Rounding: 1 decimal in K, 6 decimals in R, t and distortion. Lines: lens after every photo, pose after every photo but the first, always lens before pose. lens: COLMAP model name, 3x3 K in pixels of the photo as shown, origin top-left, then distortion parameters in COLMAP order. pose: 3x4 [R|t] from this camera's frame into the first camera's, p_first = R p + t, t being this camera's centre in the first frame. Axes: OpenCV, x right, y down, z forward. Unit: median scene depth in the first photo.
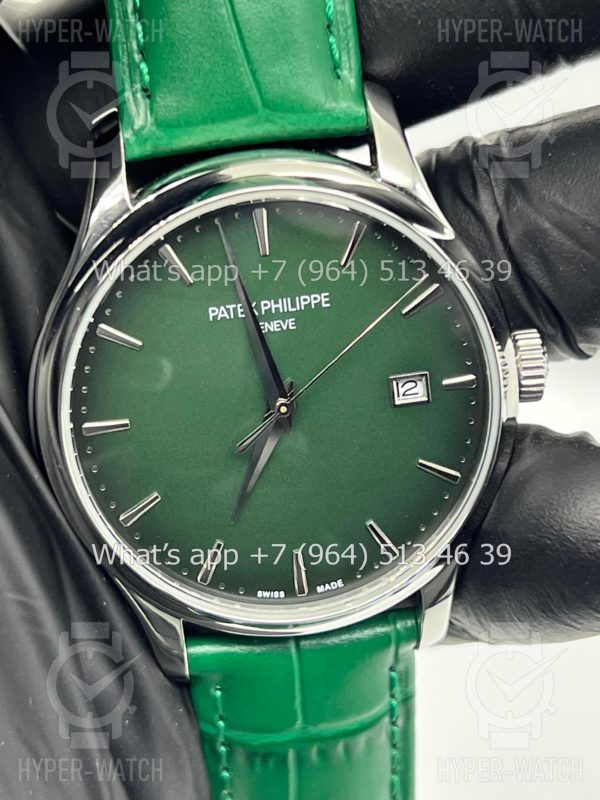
lens RADIAL K [[1786.6, 0, 299.9], [0, 1786.6, 395.3], [0, 0, 1]] dist [-0.118540, 0.000000]
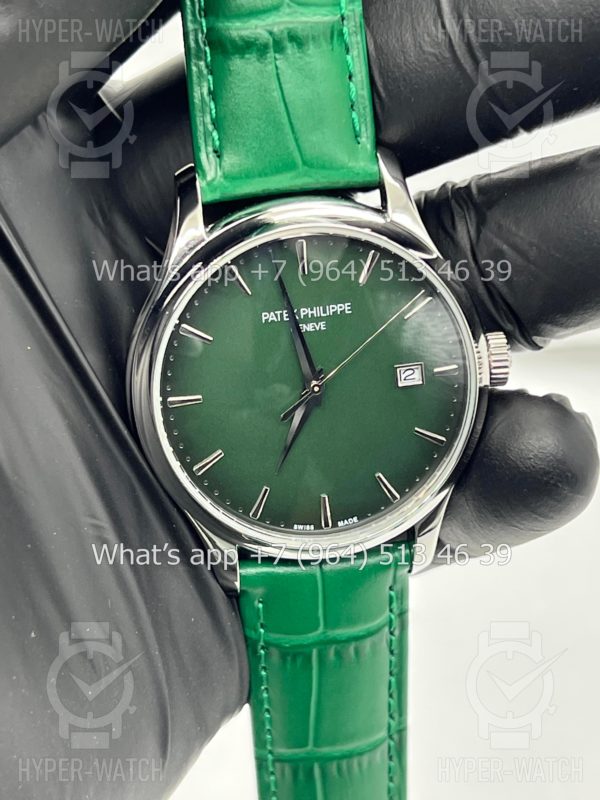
lens RADIAL K [[1786.6, 0, 317.7], [0, 1786.6, 339.5], [0, 0, 1]] dist [-0.118540, 0.000000]
pose [[0.999435, 0.010675, 0.031857, -0.051312], [-0.009623, 0.999409, -0.033015, 0.015103], [-0.032190, 0.032690, 0.998947, -0.350198]]
